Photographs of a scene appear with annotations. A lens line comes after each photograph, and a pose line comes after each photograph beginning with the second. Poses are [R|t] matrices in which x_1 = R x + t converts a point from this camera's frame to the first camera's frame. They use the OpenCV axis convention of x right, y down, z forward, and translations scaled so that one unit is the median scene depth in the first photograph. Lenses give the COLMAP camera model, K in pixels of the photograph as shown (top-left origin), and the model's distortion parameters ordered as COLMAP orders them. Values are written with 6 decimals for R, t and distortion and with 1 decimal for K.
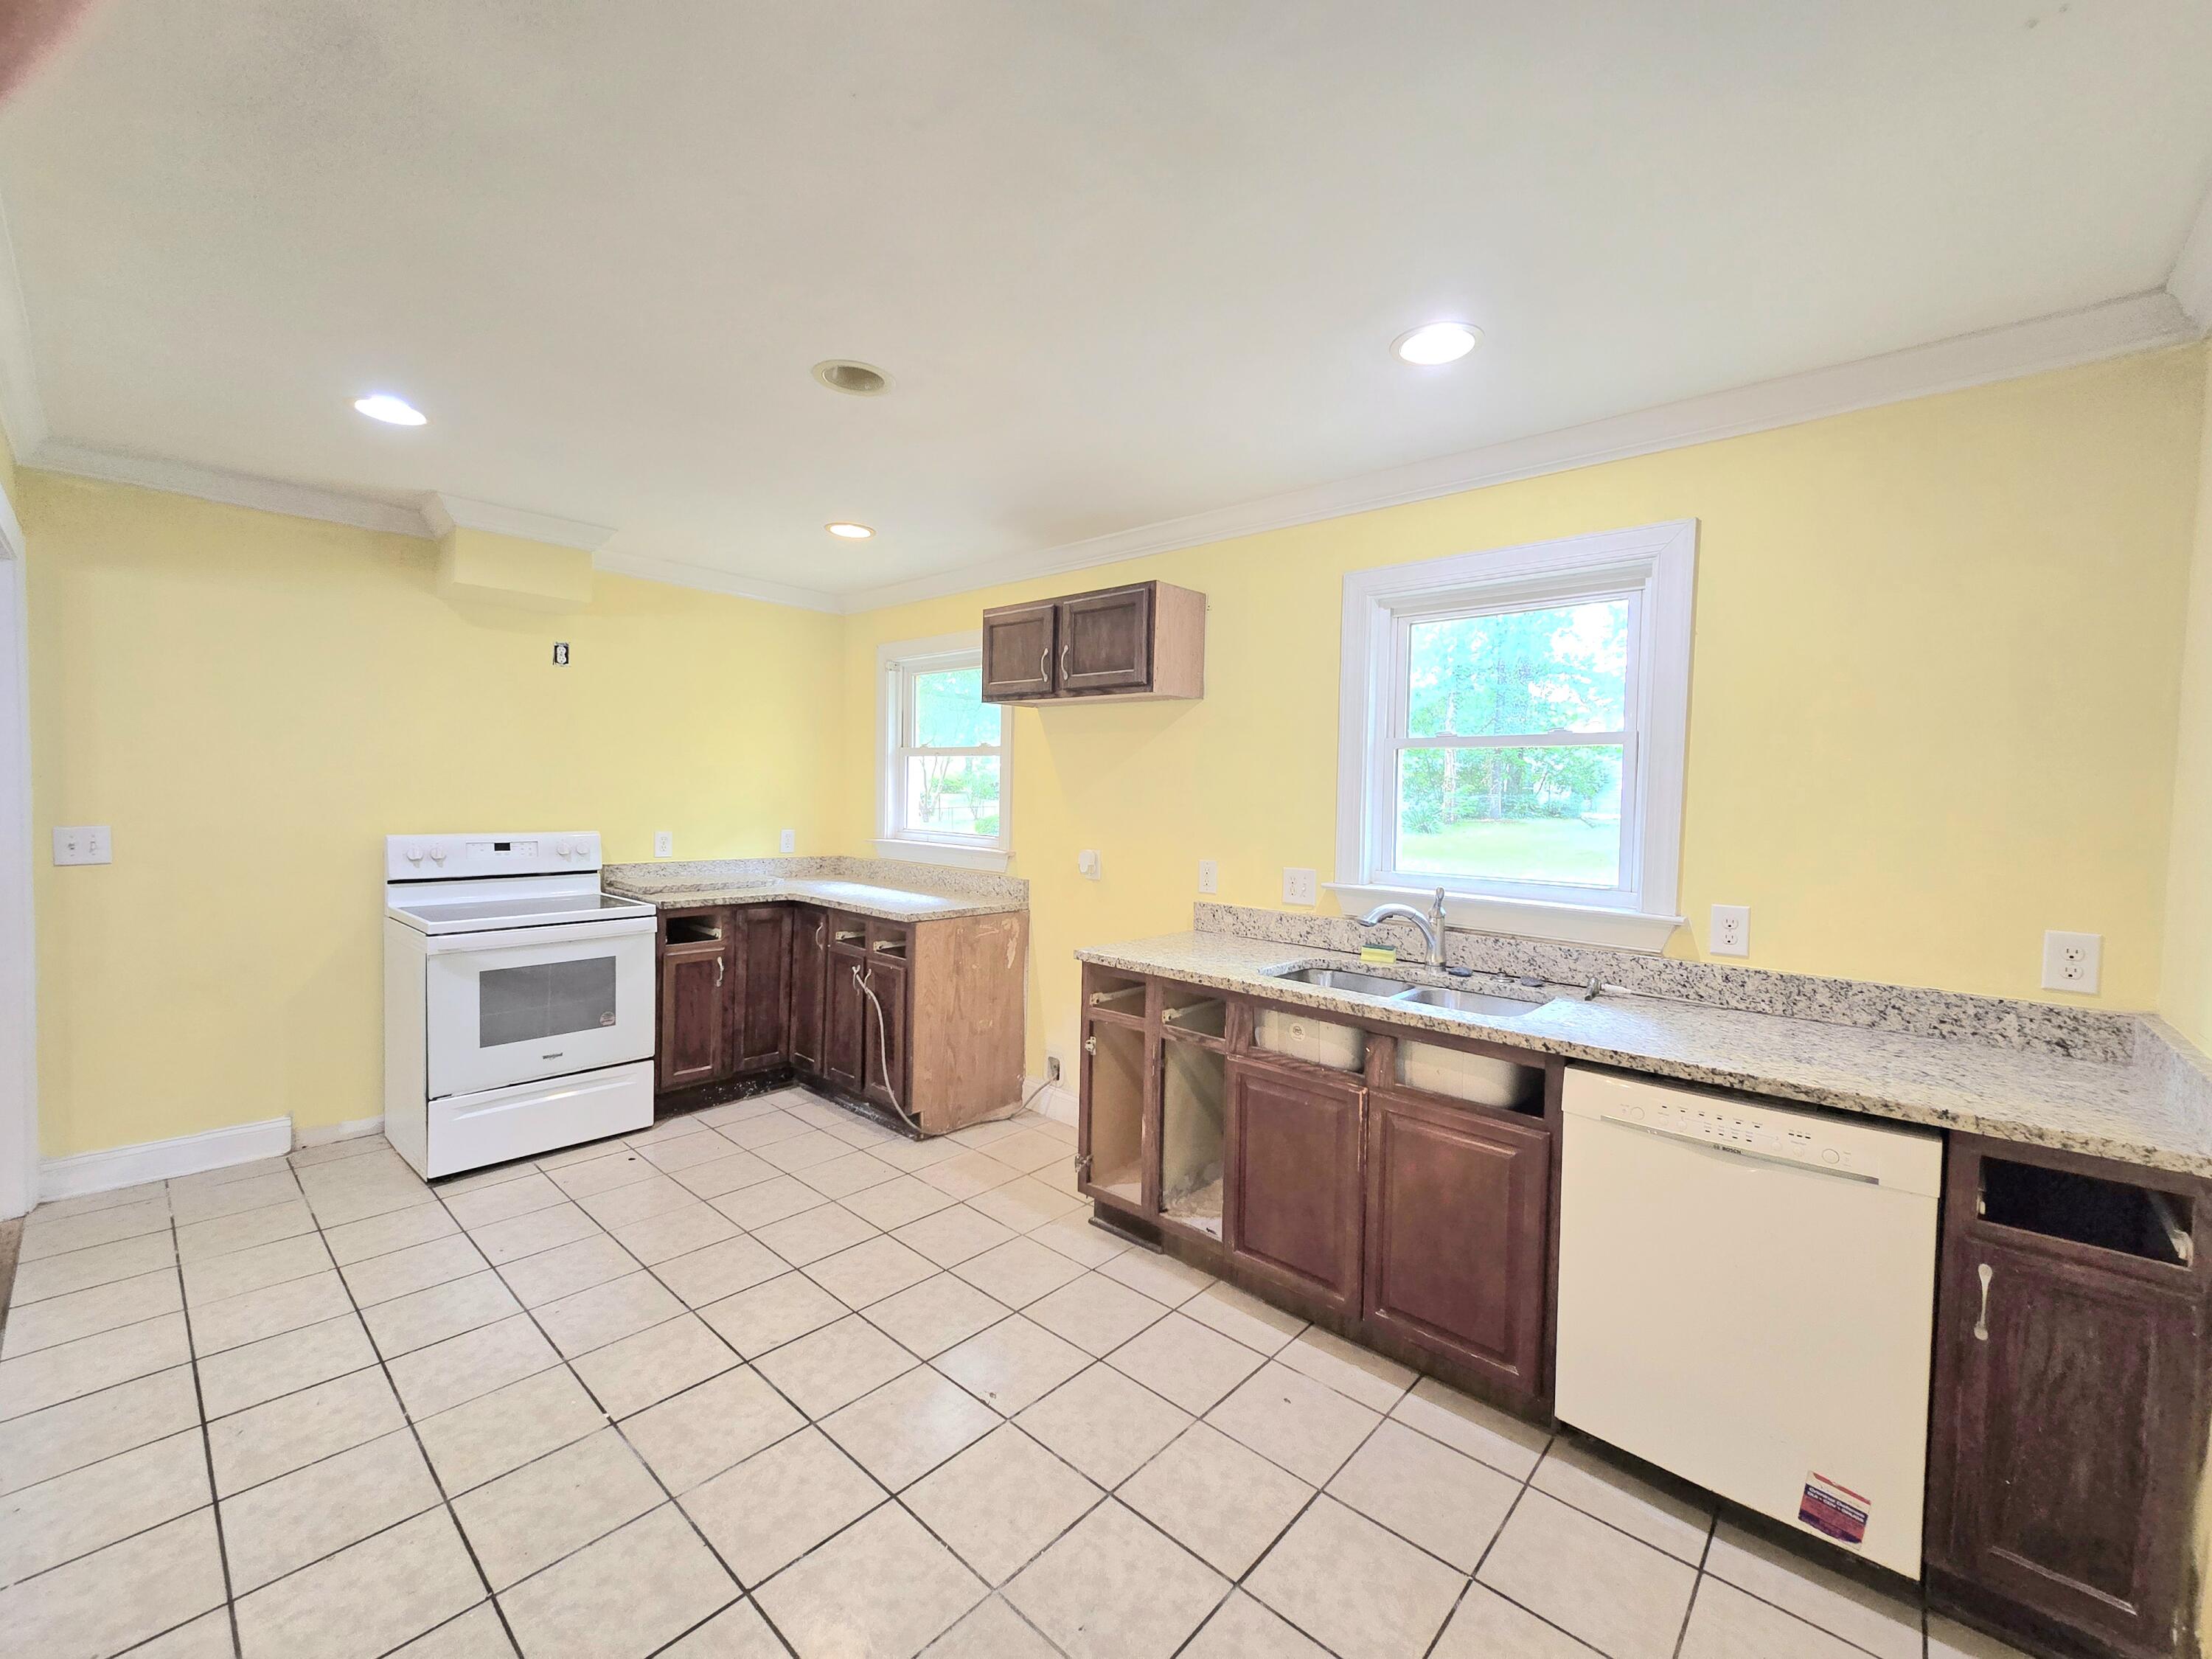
lens RADIAL K [[902.4, 0, 1106.0], [0, 902.4, 829.5], [0, 0, 1]] dist [-0.001237, -0.000006]
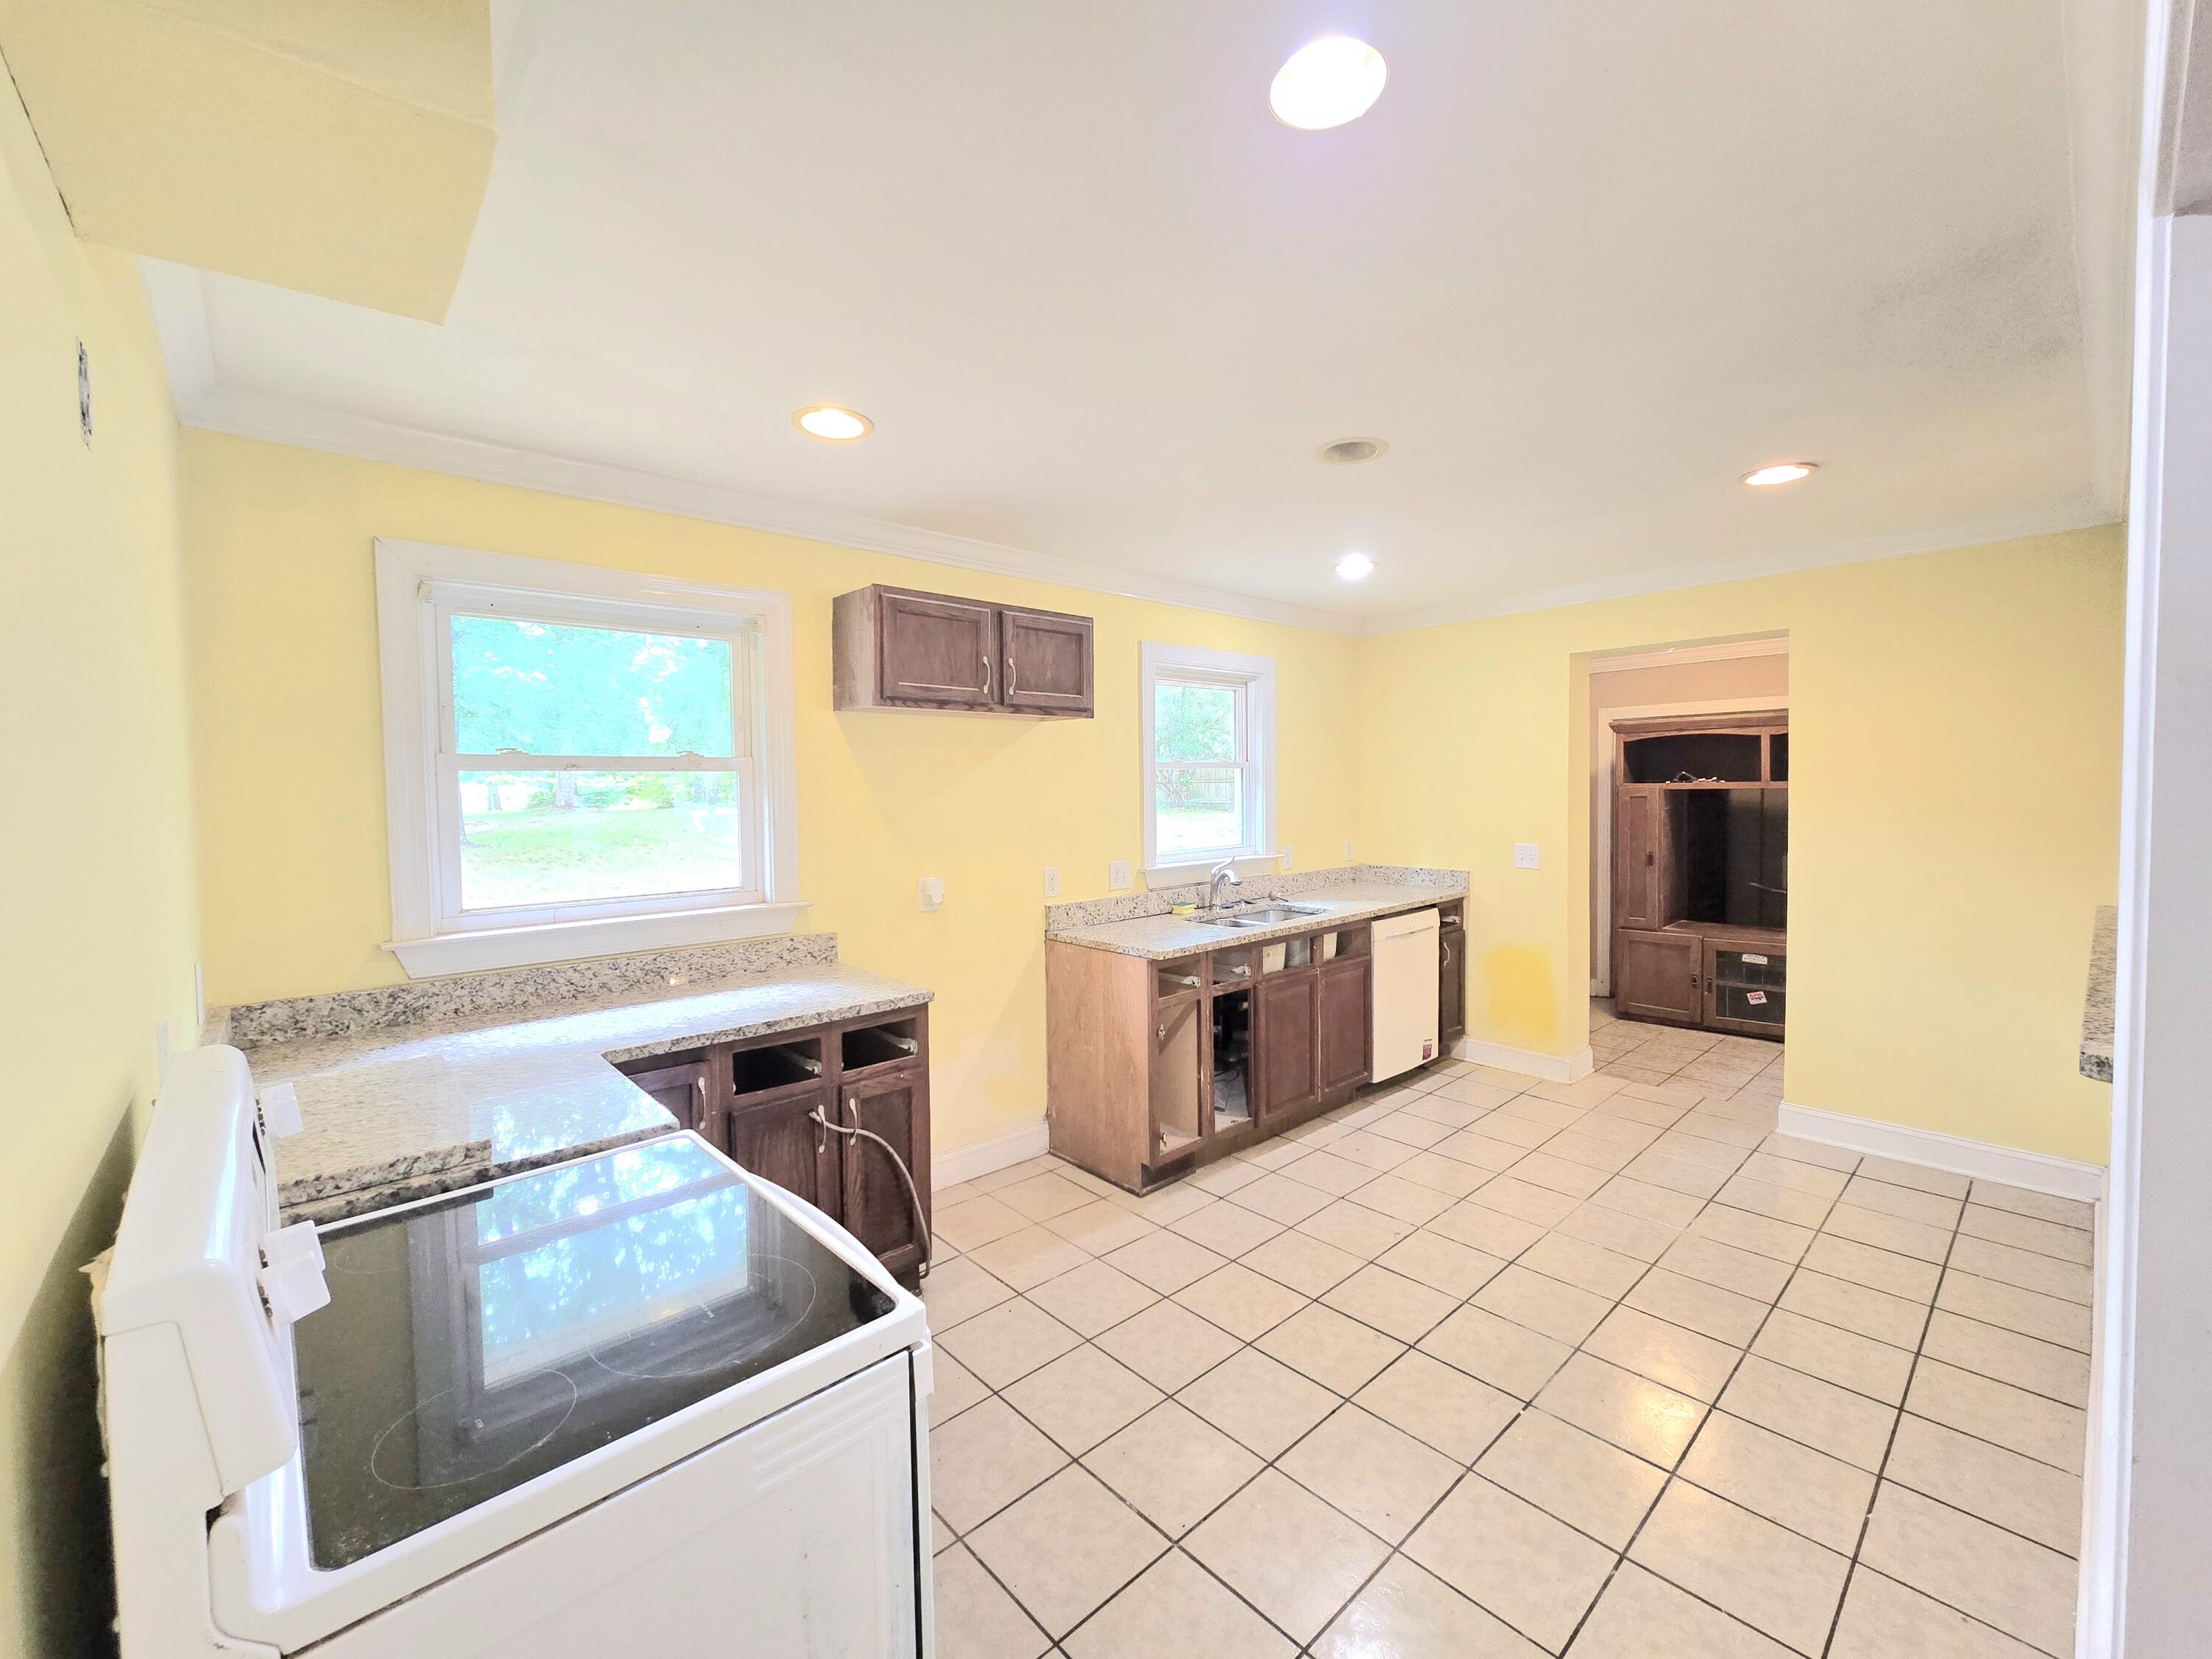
lens RADIAL K [[901.7, 0, 1099.9], [0, 901.7, 823.8], [0, 0, 1]] dist [-0.000956, -0.000625]
pose [[0.100748, -0.061459, 0.993012, -1.048098], [0.065137, 0.996356, 0.055057, -0.082022], [-0.992777, 0.059135, 0.104385, 0.872591]]
